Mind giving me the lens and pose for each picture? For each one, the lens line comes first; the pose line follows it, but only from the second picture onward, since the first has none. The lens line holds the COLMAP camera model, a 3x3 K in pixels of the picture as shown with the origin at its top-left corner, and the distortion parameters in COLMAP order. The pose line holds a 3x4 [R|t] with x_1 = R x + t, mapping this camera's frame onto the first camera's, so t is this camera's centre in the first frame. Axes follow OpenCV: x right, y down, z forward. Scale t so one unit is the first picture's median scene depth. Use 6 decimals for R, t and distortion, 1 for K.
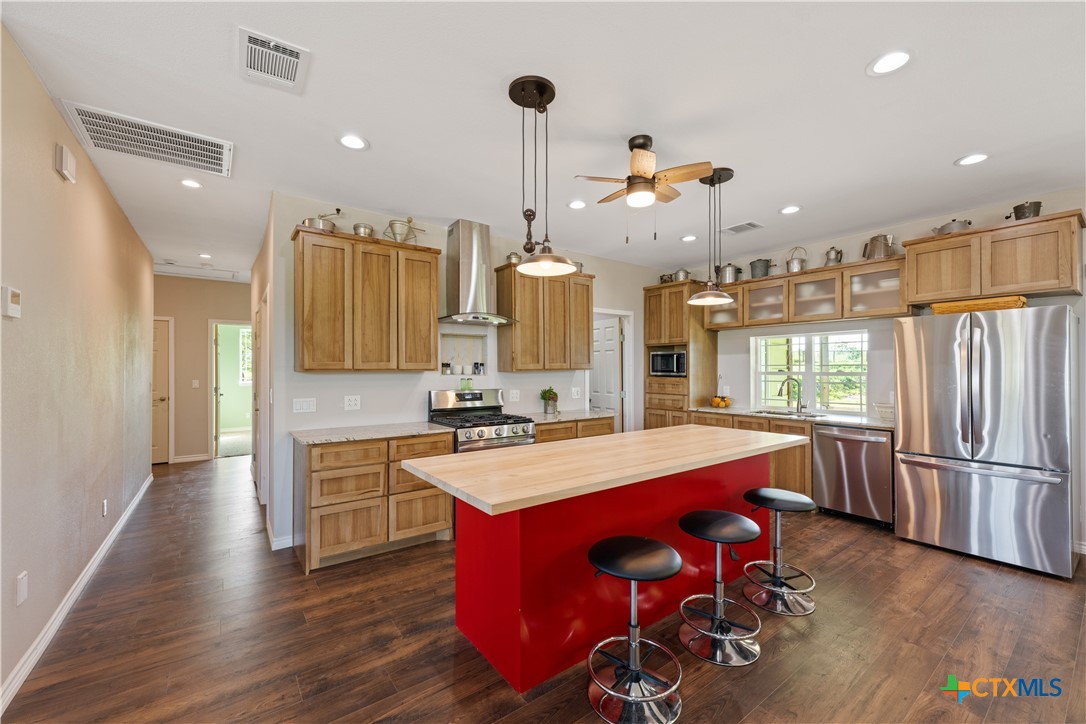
lens RADIAL K [[430.5, 0, 543.5], [0, 430.5, 363.6], [0, 0, 1]] dist [-0.000125, -0.000319]
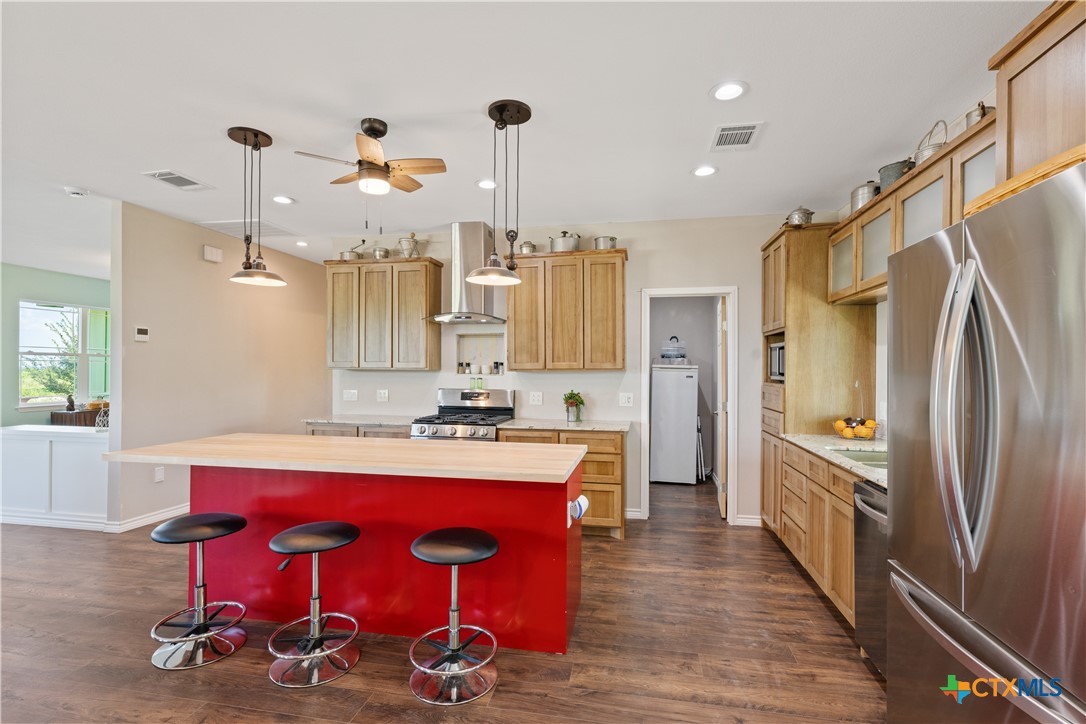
lens RADIAL K [[497.8, 0, 545.4], [0, 497.8, 365.9], [0, 0, 1]] dist [-0.001018, -0.000643]
pose [[0.684300, -0.000247, -0.729200, 0.763616], [0.003742, 0.999988, 0.003172, 0.003693], [0.729191, -0.004899, 0.684293, 0.317322]]
